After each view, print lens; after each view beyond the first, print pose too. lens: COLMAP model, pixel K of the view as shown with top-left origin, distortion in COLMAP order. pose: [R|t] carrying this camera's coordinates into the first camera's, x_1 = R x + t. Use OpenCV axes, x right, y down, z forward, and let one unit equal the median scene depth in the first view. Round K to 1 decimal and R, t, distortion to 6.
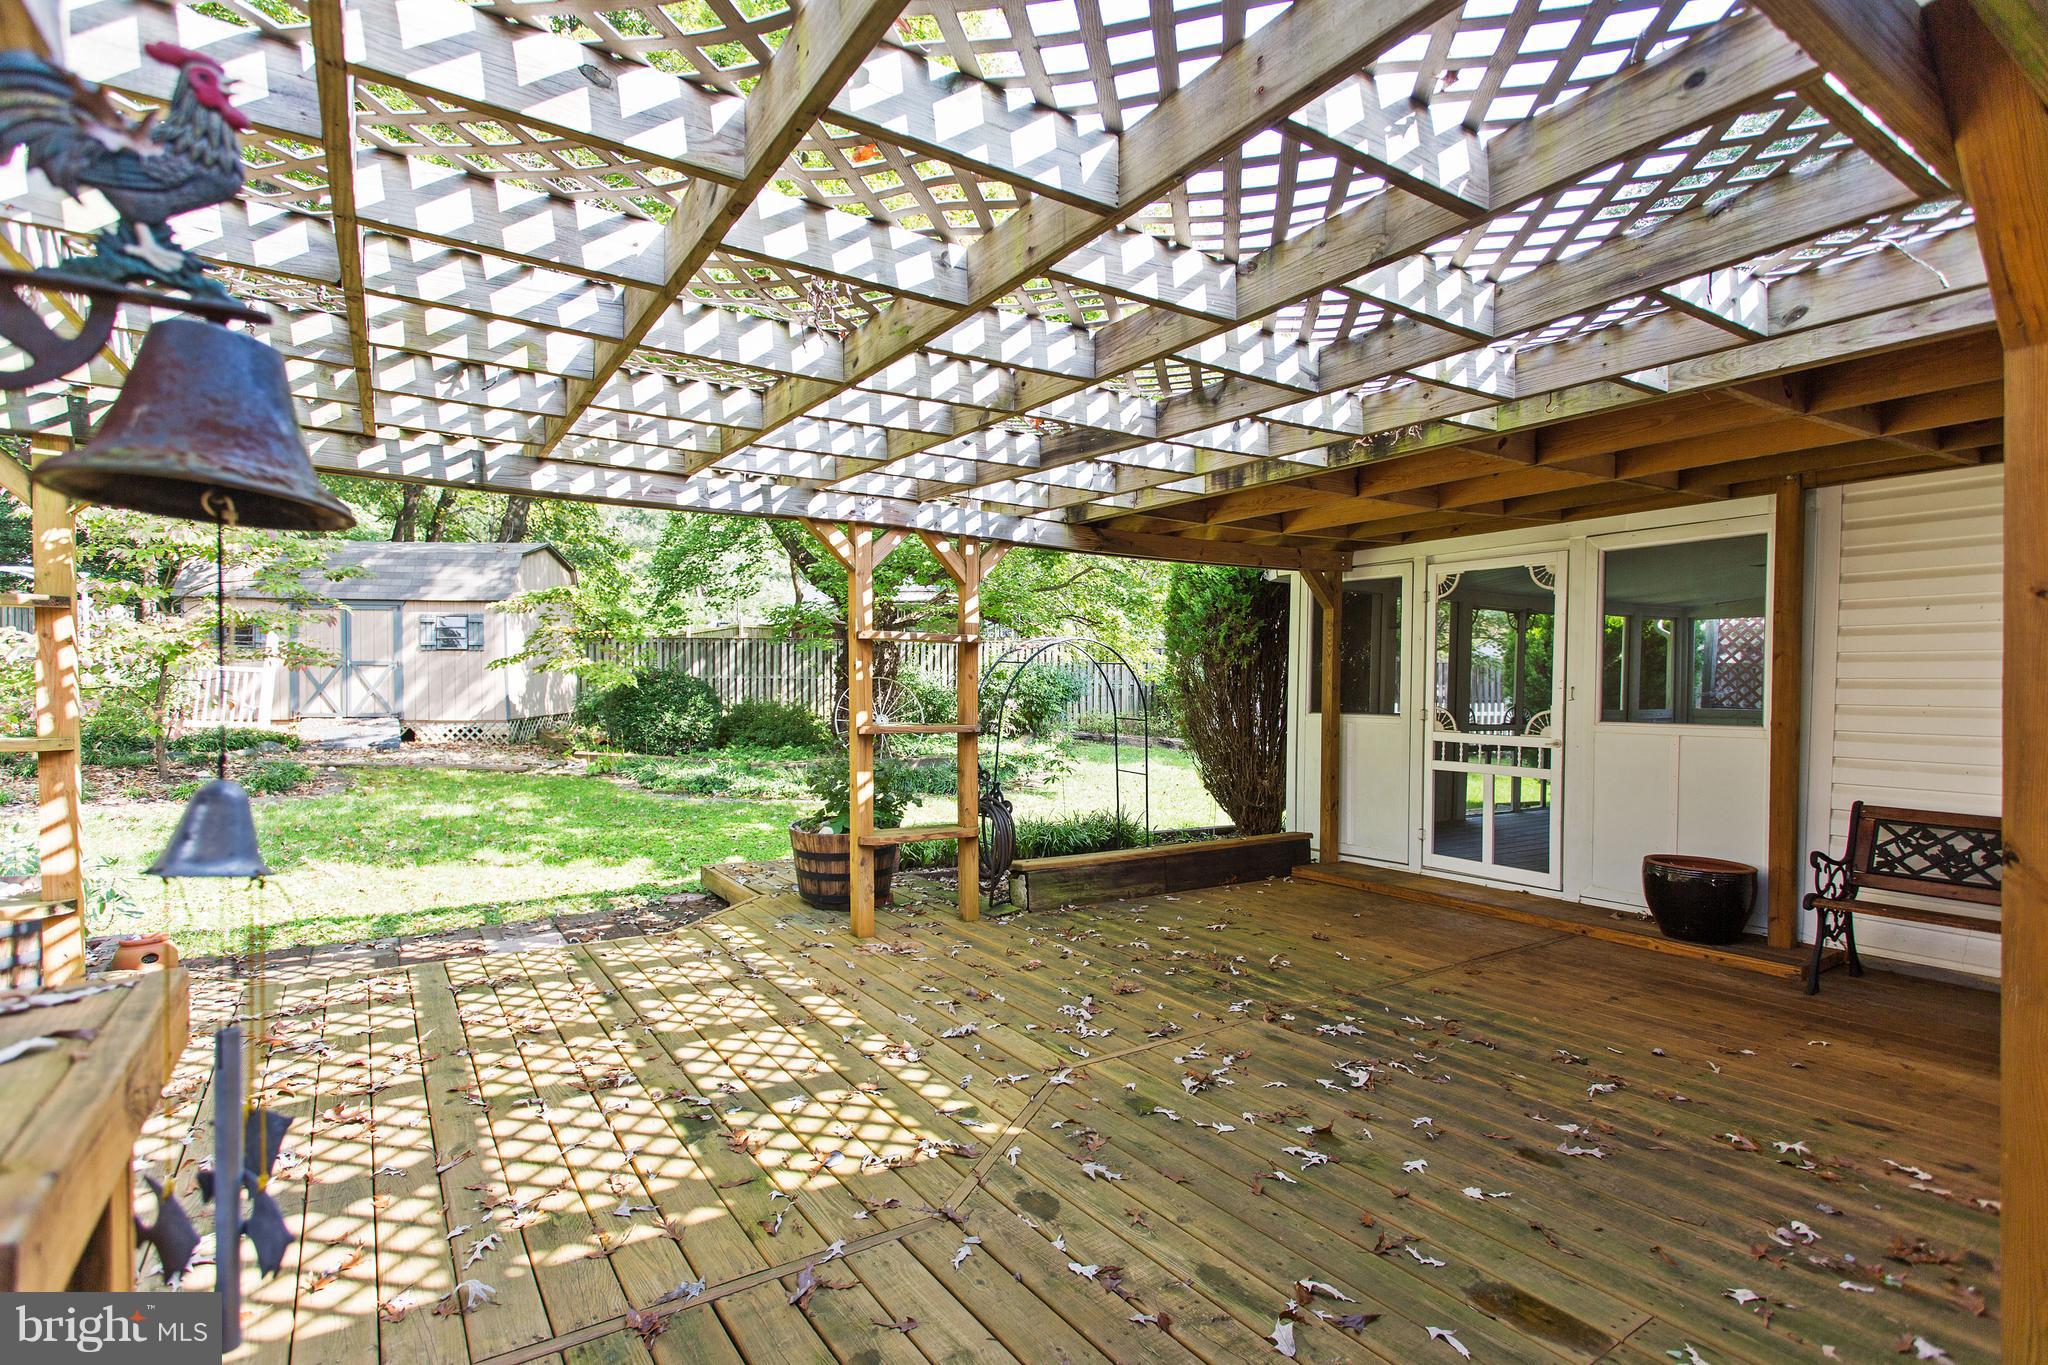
lens RADIAL K [[978.8, 0, 1003.0], [0, 978.8, 694.3], [0, 0, 1]] dist [-0.001179, 0.004180]
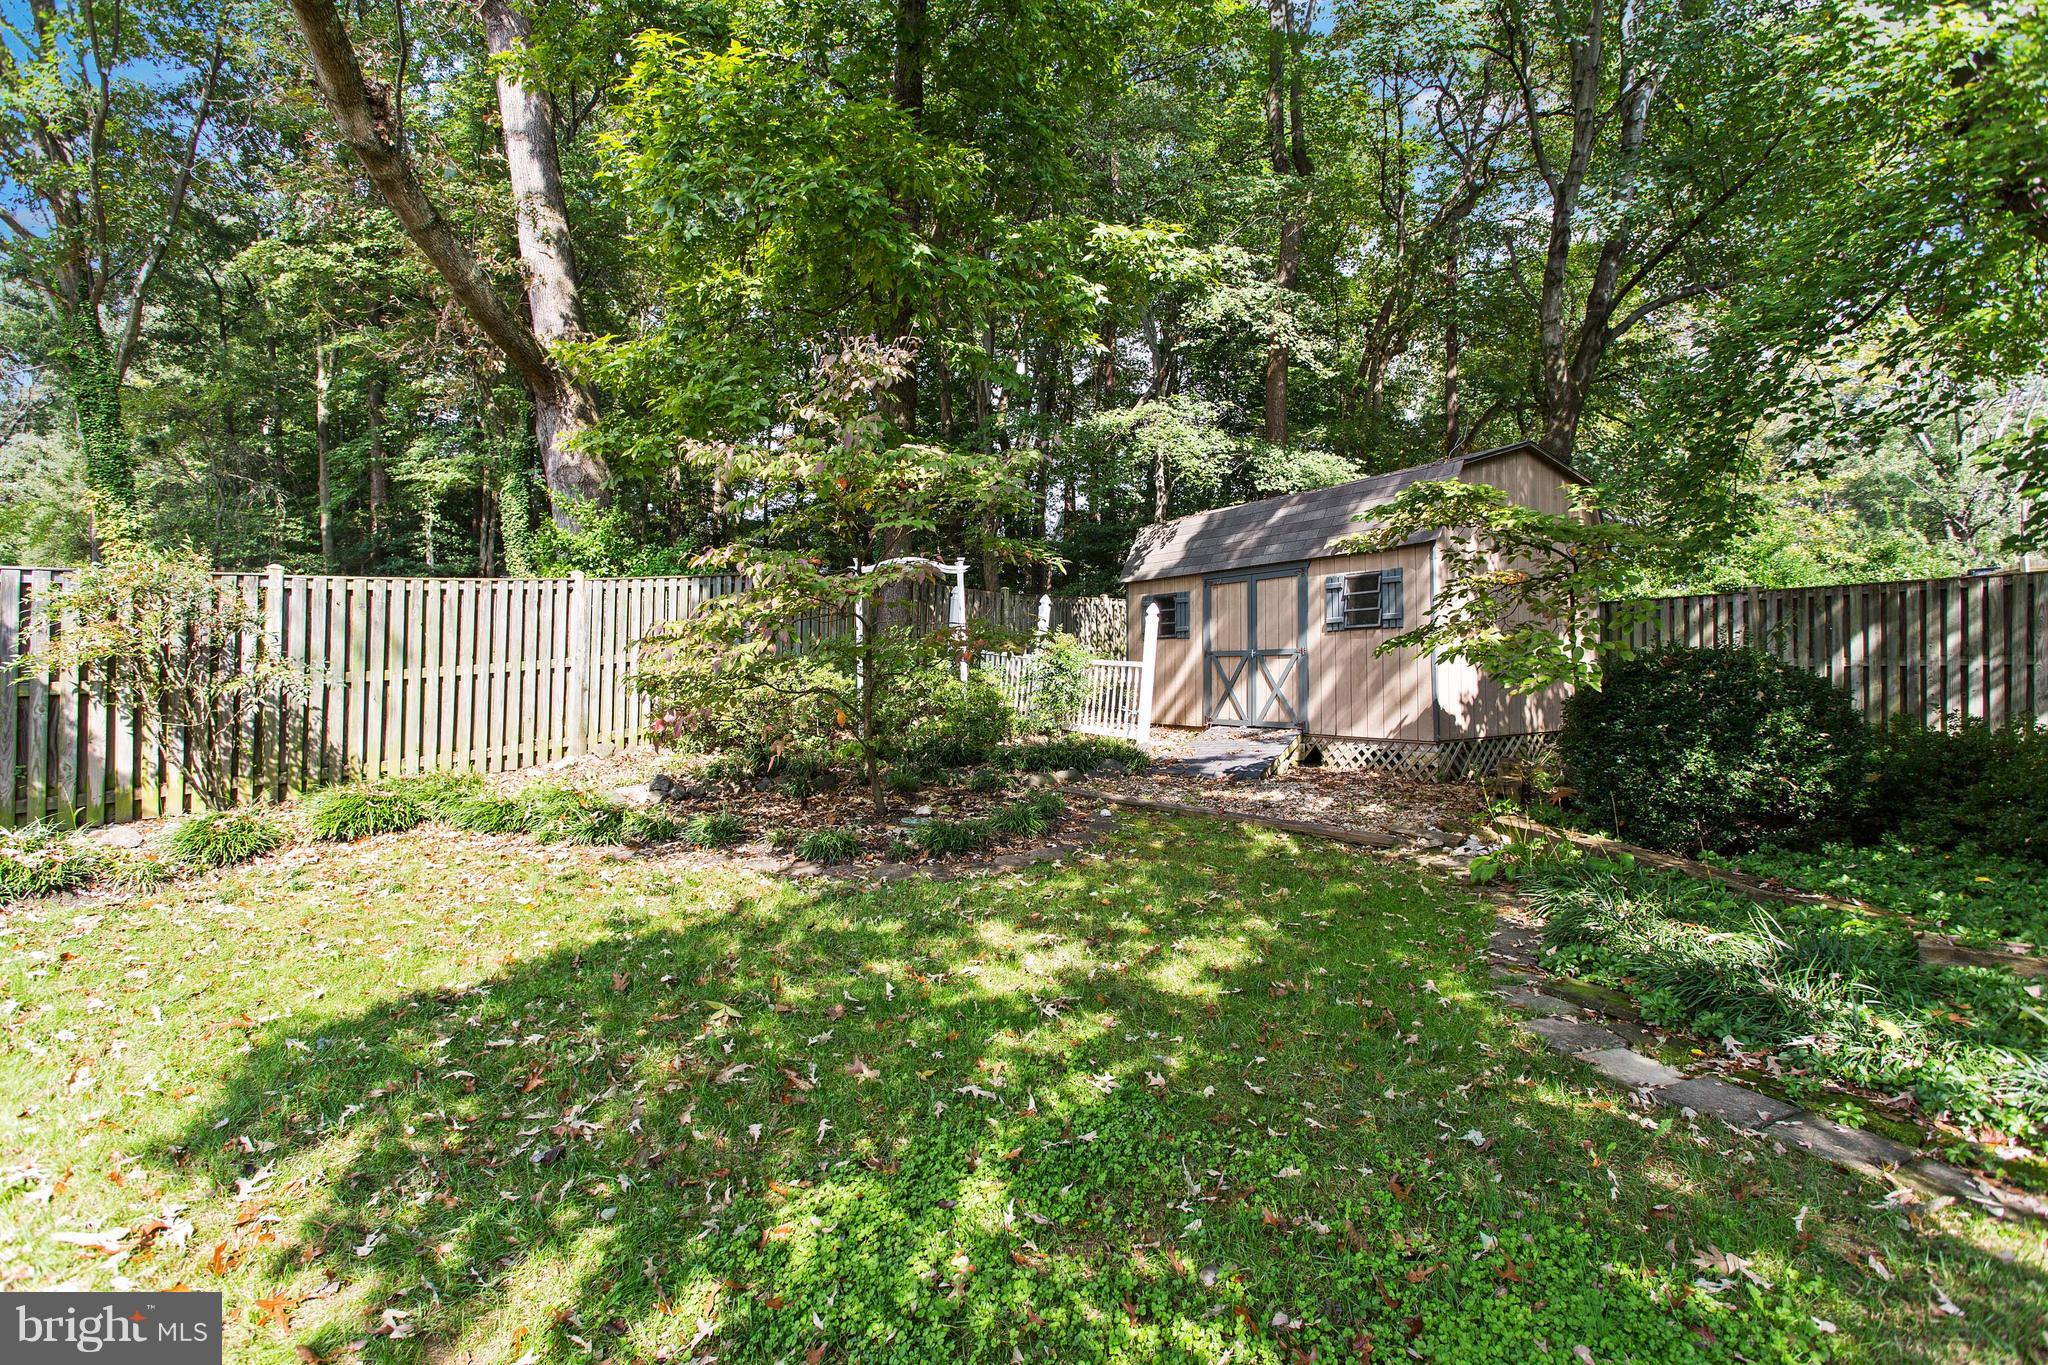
lens RADIAL K [[978.8, 0, 1035.7], [0, 978.8, 676.3], [0, 0, 1]] dist [-0.001179, 0.004180]
pose [[0.477318, -0.004714, -0.878718, -0.305265], [-0.002574, 0.999974, -0.006763, -0.027670], [0.878727, 0.005490, 0.477293, 1.562231]]
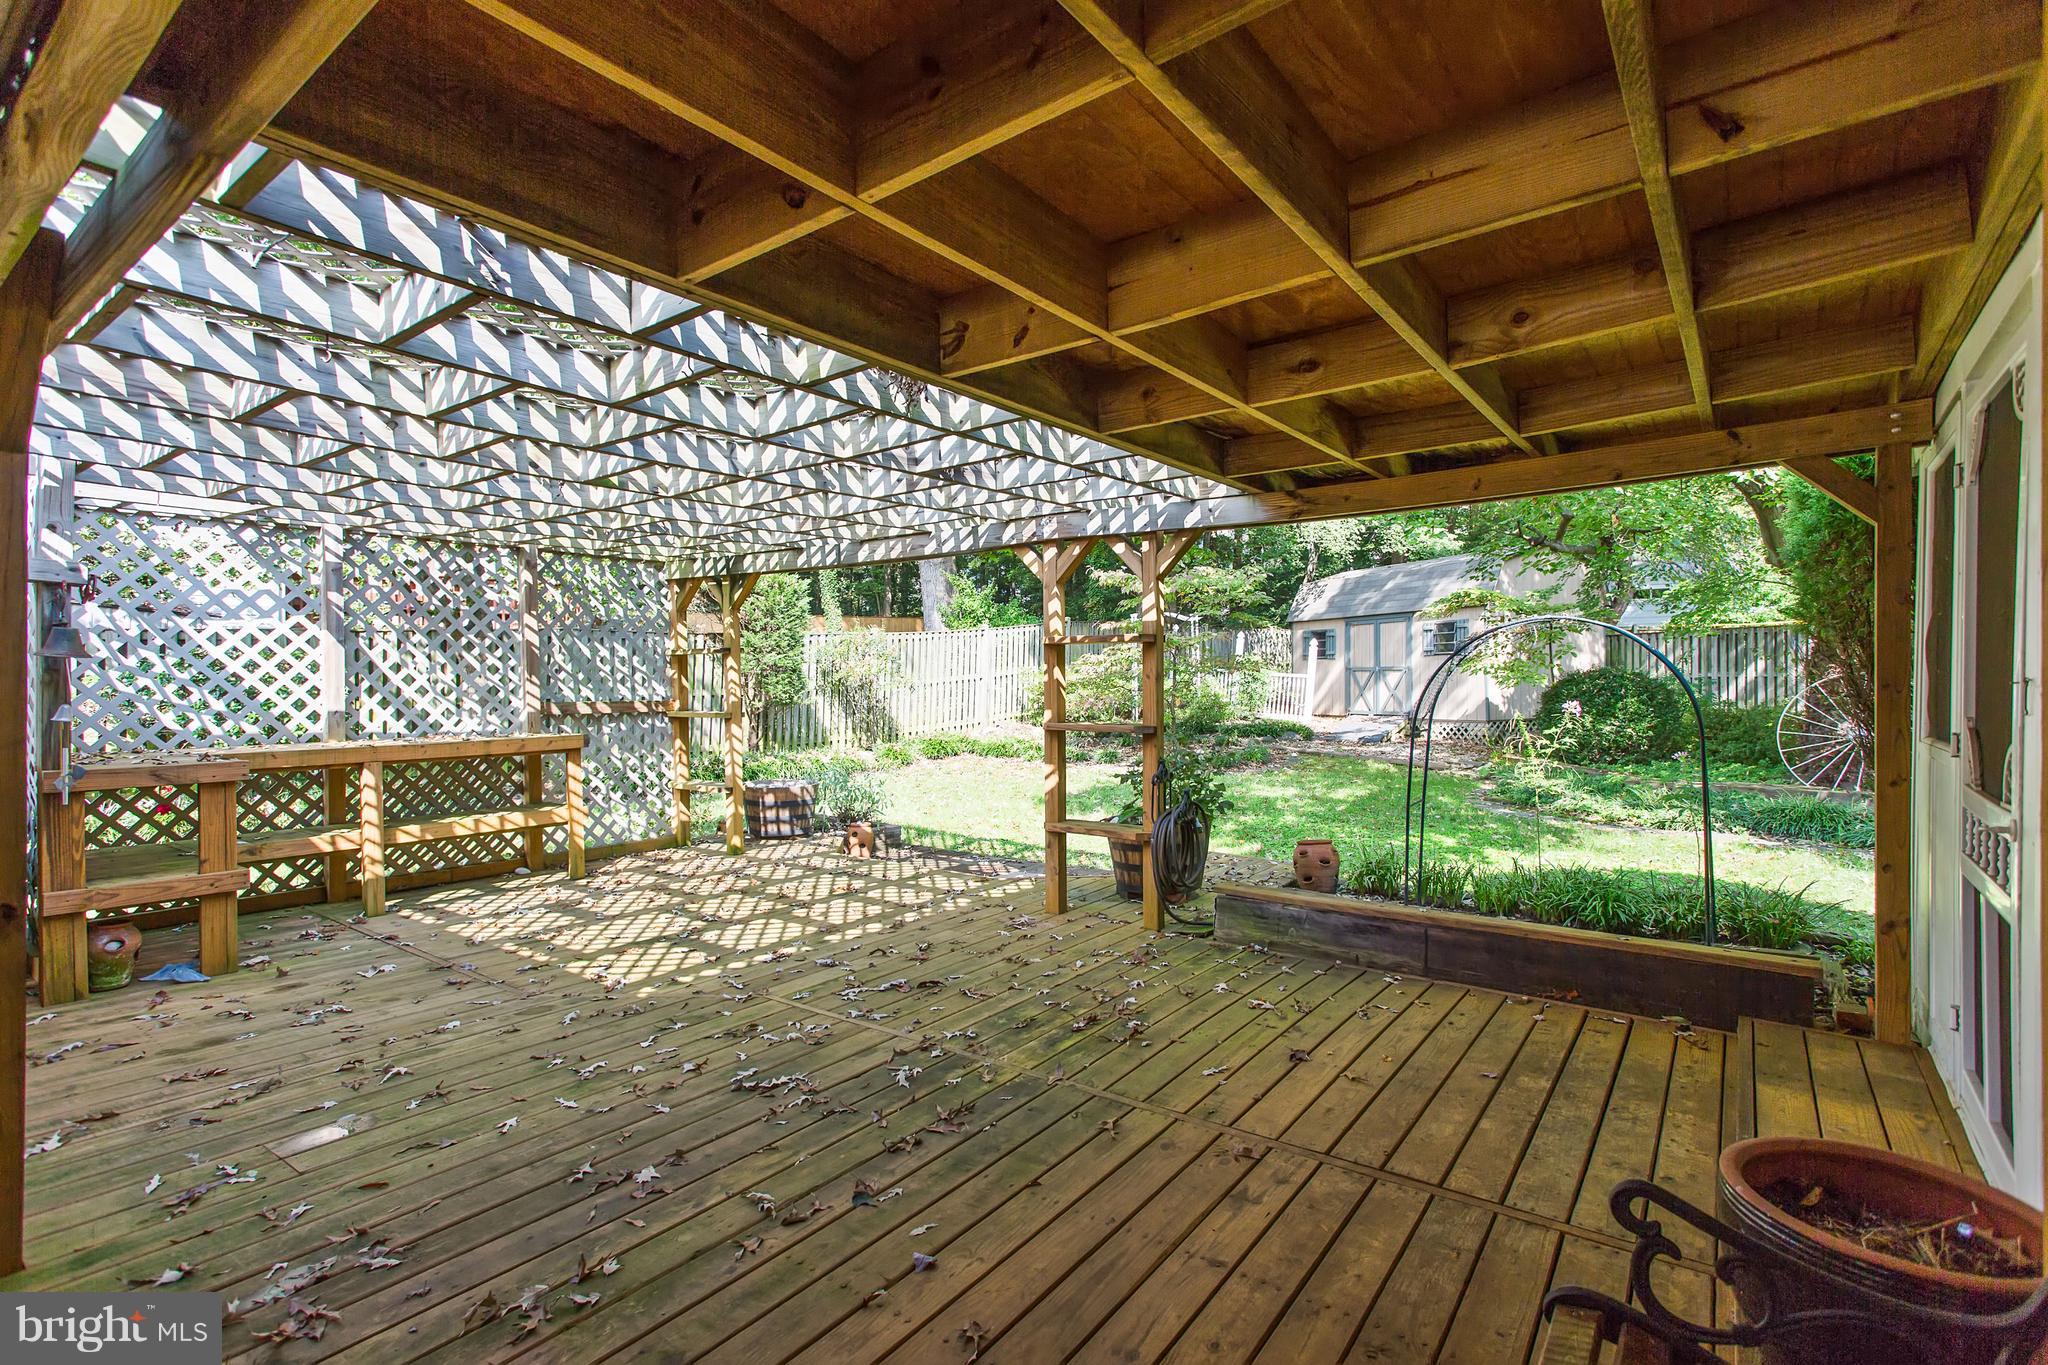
lens RADIAL K [[978.8, 0, 1016.1], [0, 978.8, 691.6], [0, 0, 1]] dist [-0.001179, 0.004180]
pose [[0.341708, -0.001066, -0.939806, 0.895970], [-0.003442, 0.999991, -0.002386, -0.000247], [0.939800, 0.004050, 0.341701, 0.588265]]
